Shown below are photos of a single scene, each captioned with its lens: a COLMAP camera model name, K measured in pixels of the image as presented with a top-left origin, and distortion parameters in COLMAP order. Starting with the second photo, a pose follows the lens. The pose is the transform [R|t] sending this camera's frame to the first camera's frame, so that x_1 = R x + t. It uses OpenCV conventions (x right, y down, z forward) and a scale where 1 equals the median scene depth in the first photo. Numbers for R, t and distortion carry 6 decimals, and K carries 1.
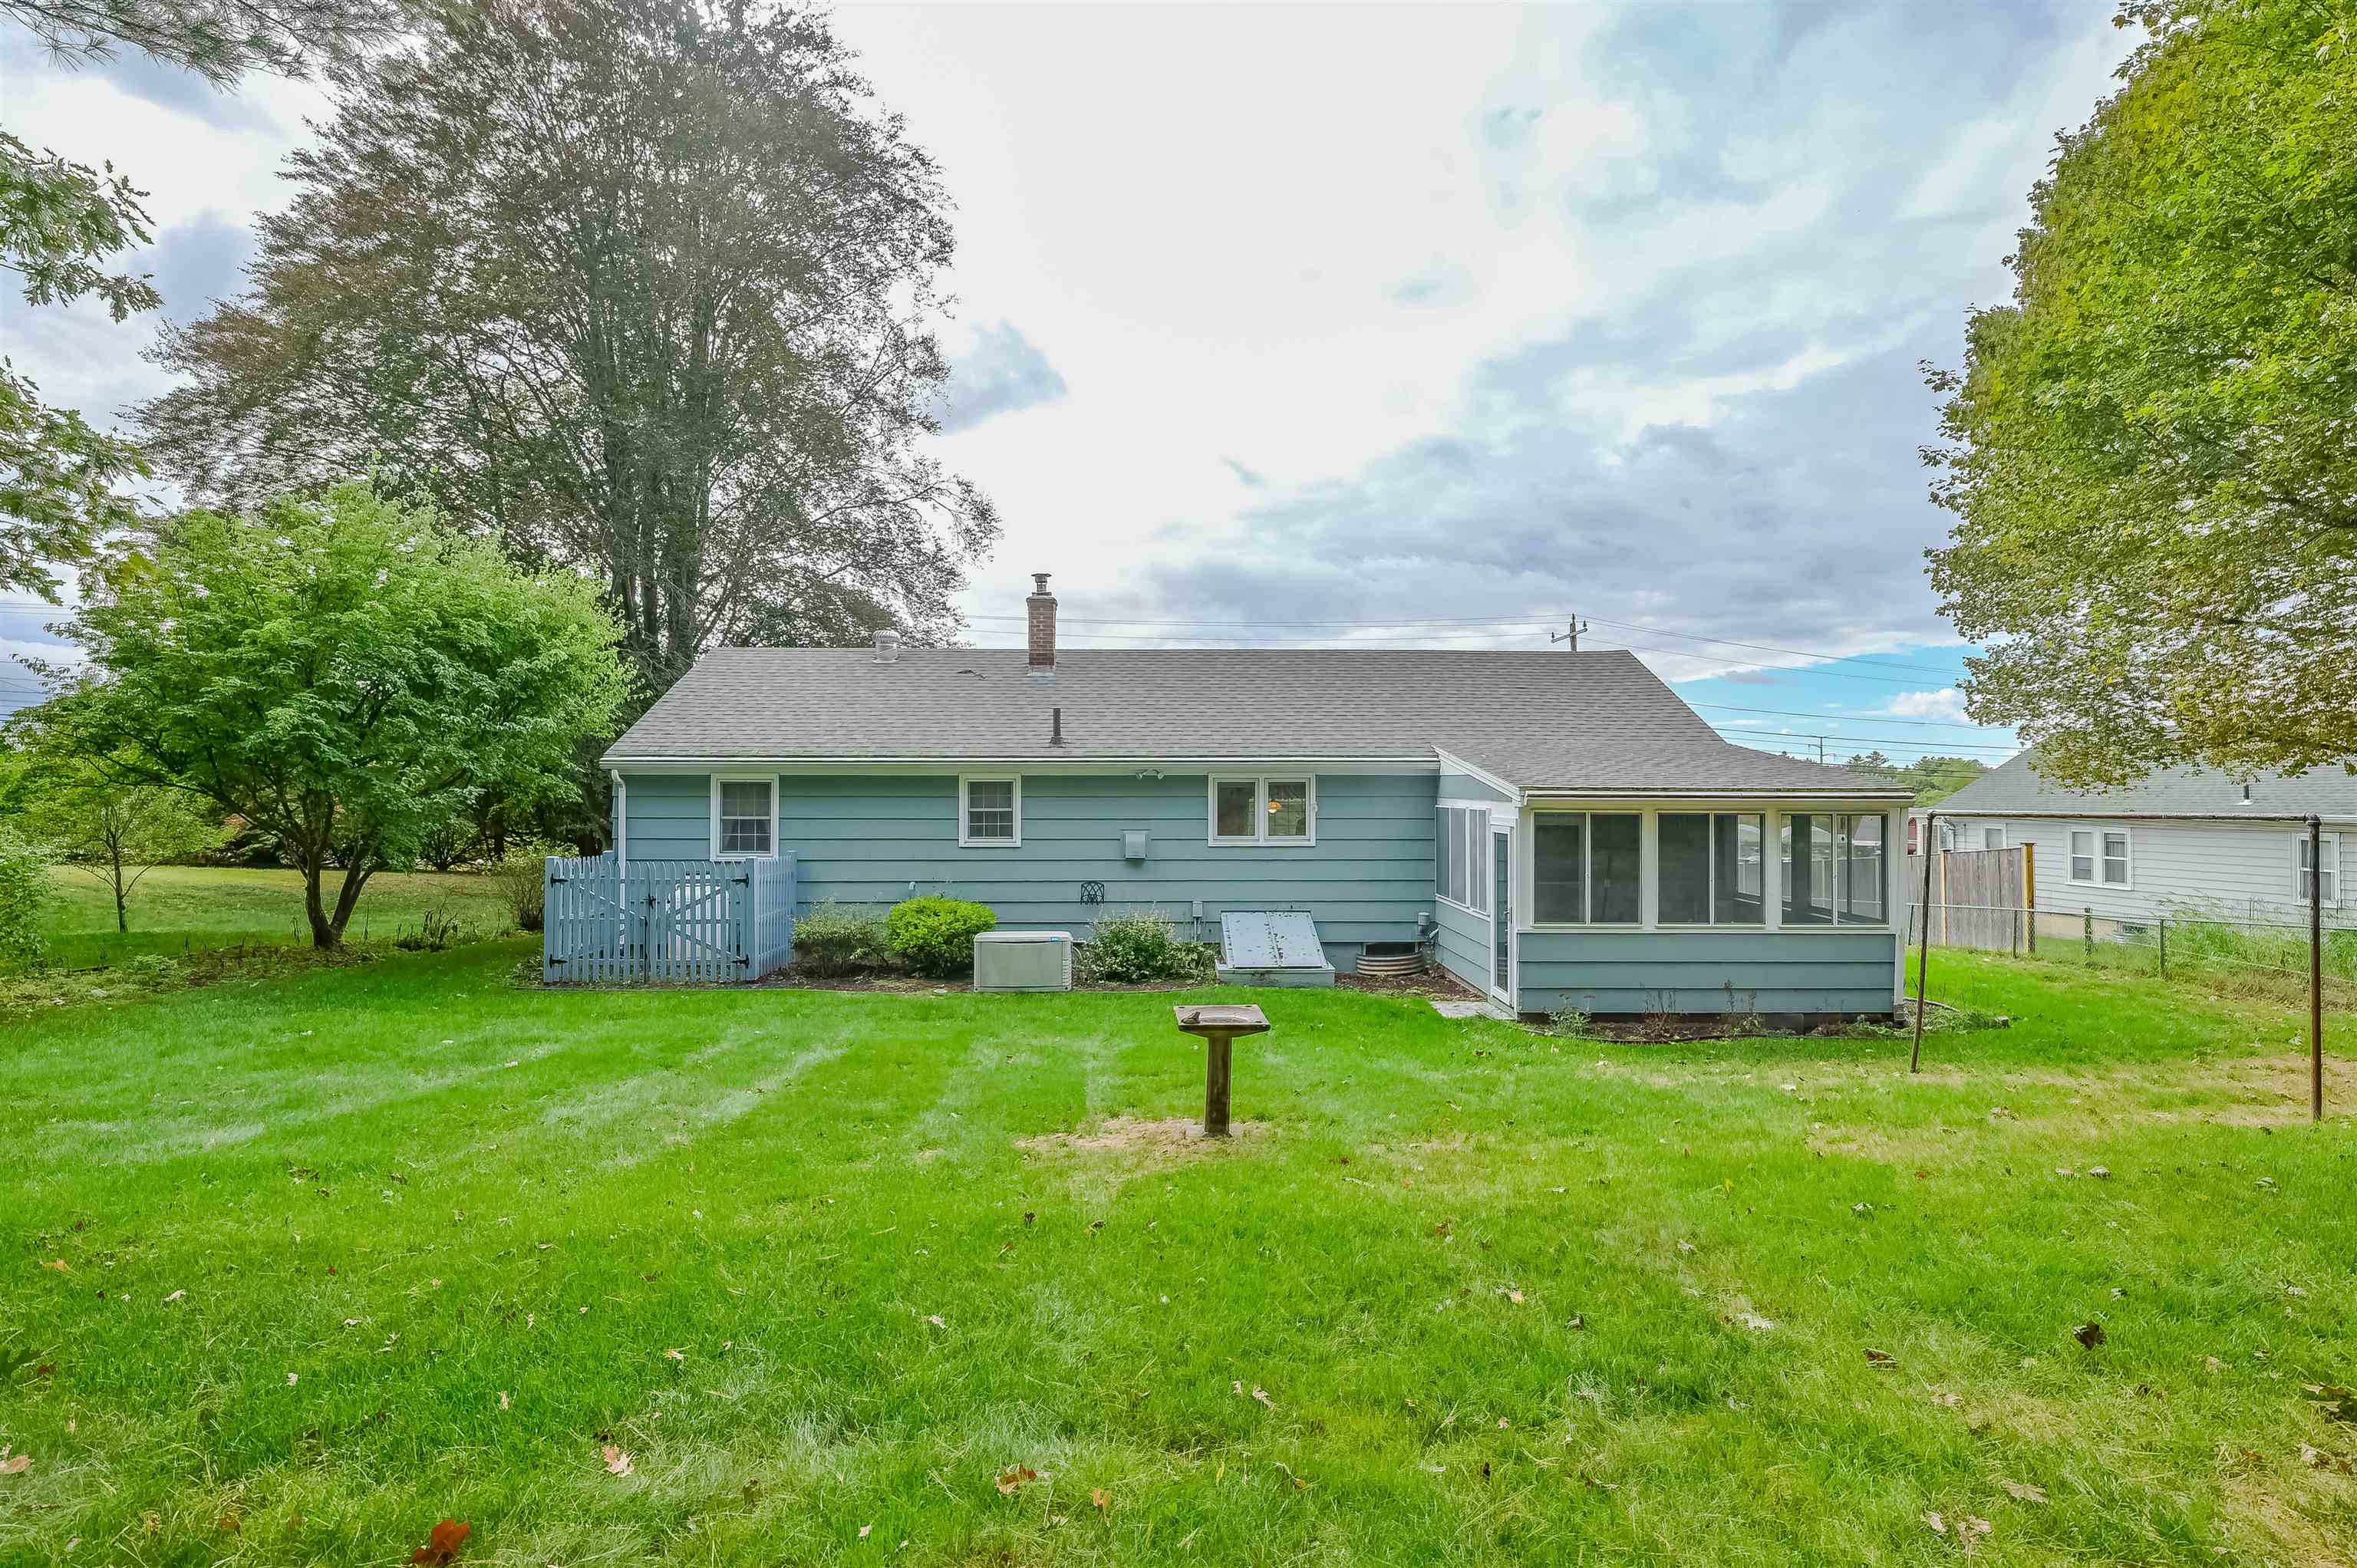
lens RADIAL K [[1151.7, 0, 1172.8], [0, 1151.7, 780.3], [0, 0, 1]] dist [0.004991, -0.000057]
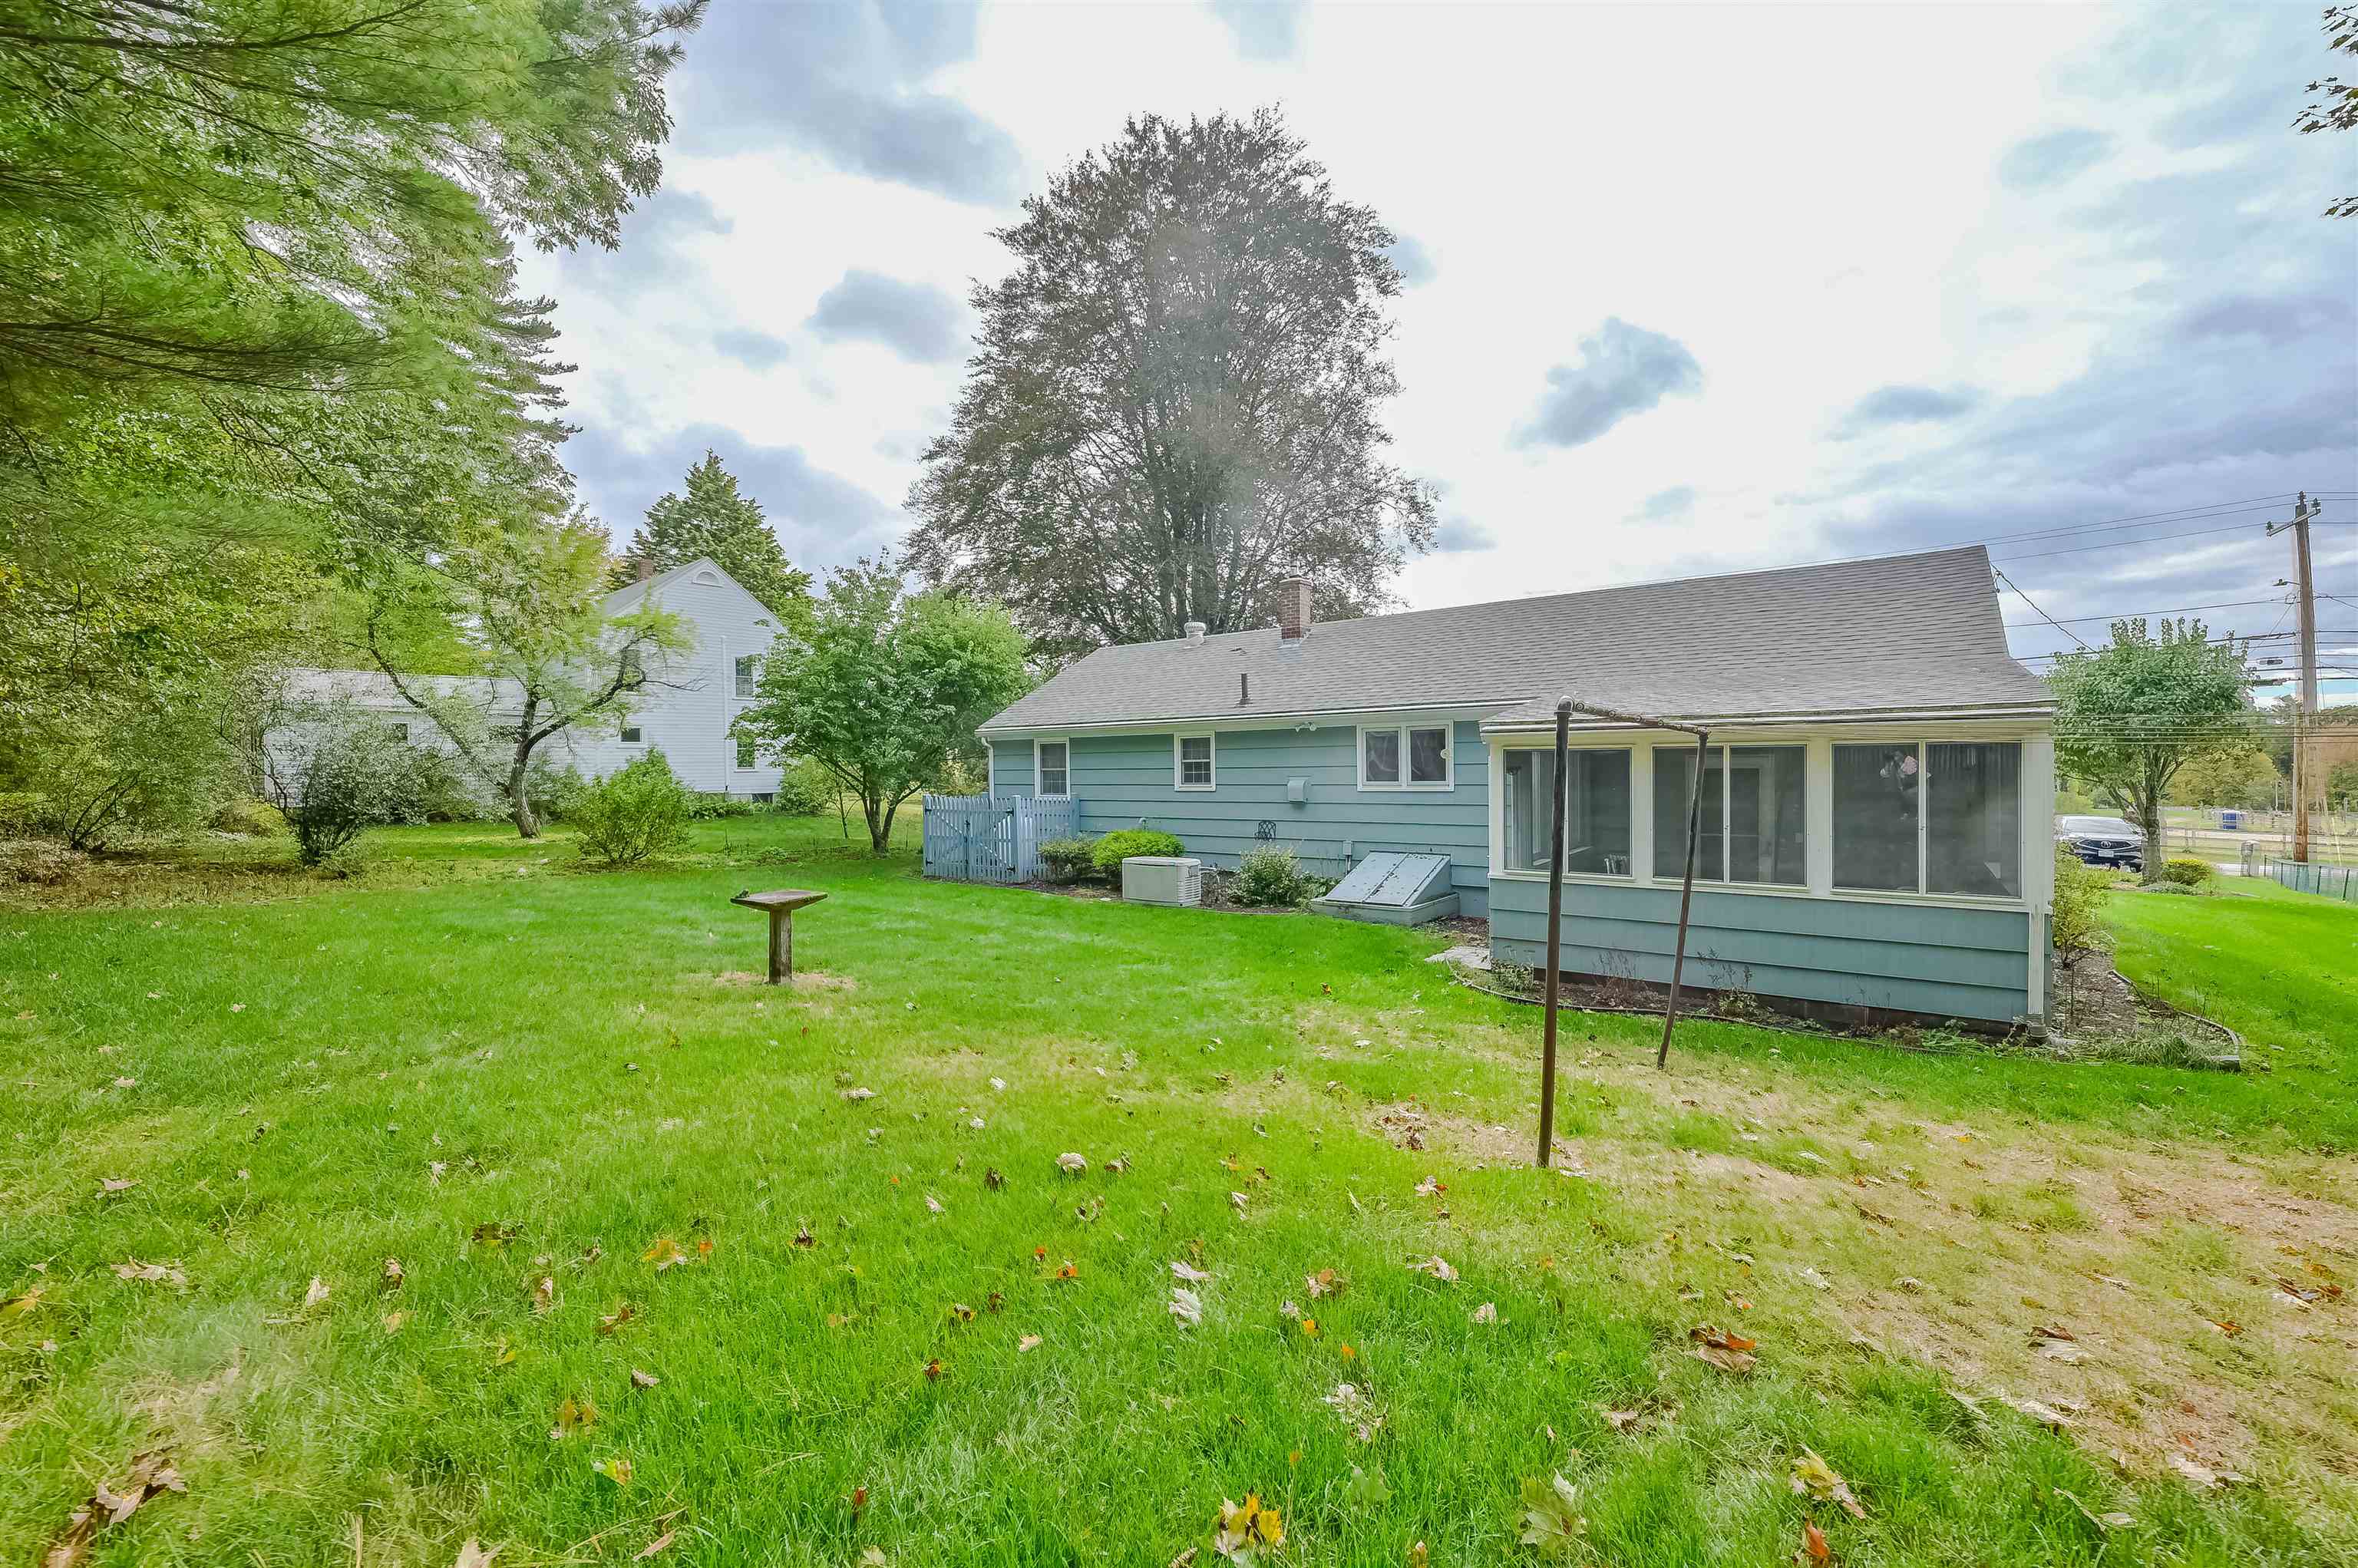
lens RADIAL K [[956.3, 0, 1172.2], [0, 956.3, 794.8], [0, 0, 1]] dist [0.015322, -0.000142]
pose [[0.781321, 0.005065, -0.624108, 0.459242], [0.020242, 0.999235, 0.033450, 0.027500], [0.623801, -0.038769, 0.780621, 0.188480]]
